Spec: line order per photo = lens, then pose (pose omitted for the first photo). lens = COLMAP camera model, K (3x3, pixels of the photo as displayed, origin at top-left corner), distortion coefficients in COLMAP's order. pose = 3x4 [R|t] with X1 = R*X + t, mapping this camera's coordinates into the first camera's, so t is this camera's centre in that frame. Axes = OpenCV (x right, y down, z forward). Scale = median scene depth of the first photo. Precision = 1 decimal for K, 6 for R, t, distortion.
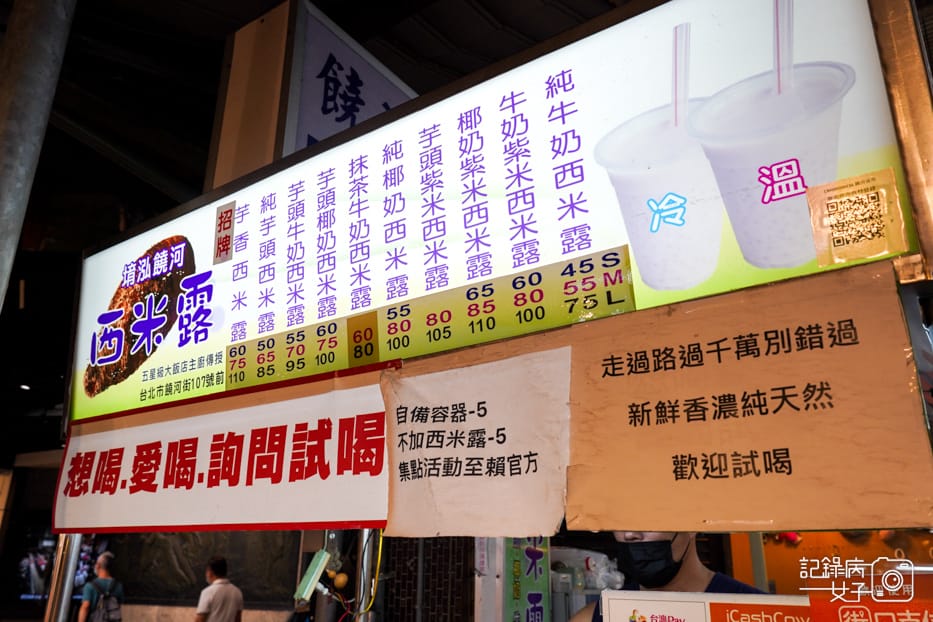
lens RADIAL K [[722.8, 0, 466.5], [0, 722.8, 311.0], [0, 0, 1]] dist [-0.004086, -0.000136]
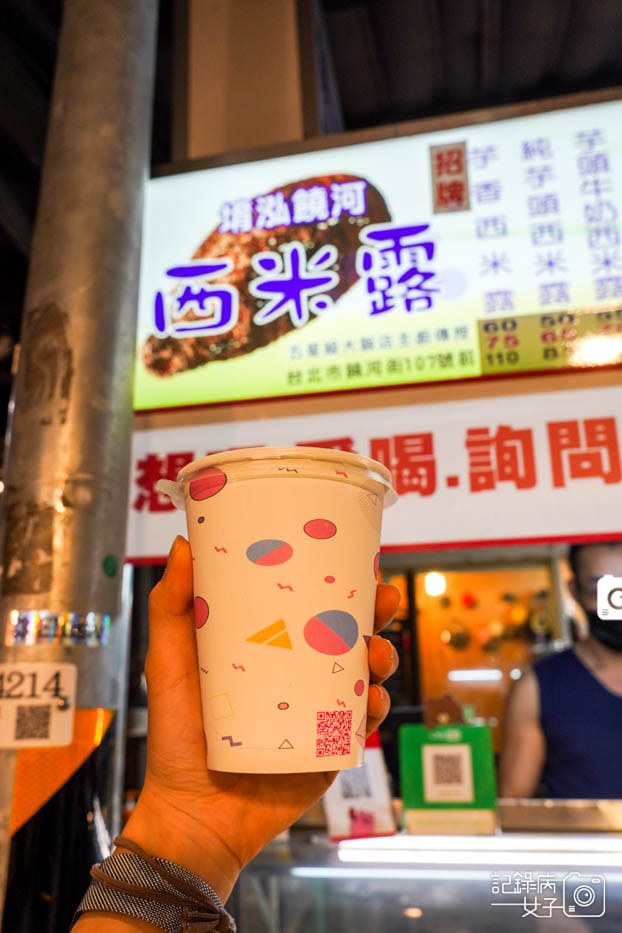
lens RADIAL K [[754.5, 0, 310.2], [0, 754.5, 455.2], [0, 0, 1]] dist [-0.011860, 0.001945]
pose [[0.913740, 0.084616, 0.397390, -0.736261], [-0.101350, 0.994624, 0.021257, 0.178726], [-0.393455, -0.059699, 0.917403, 0.286691]]
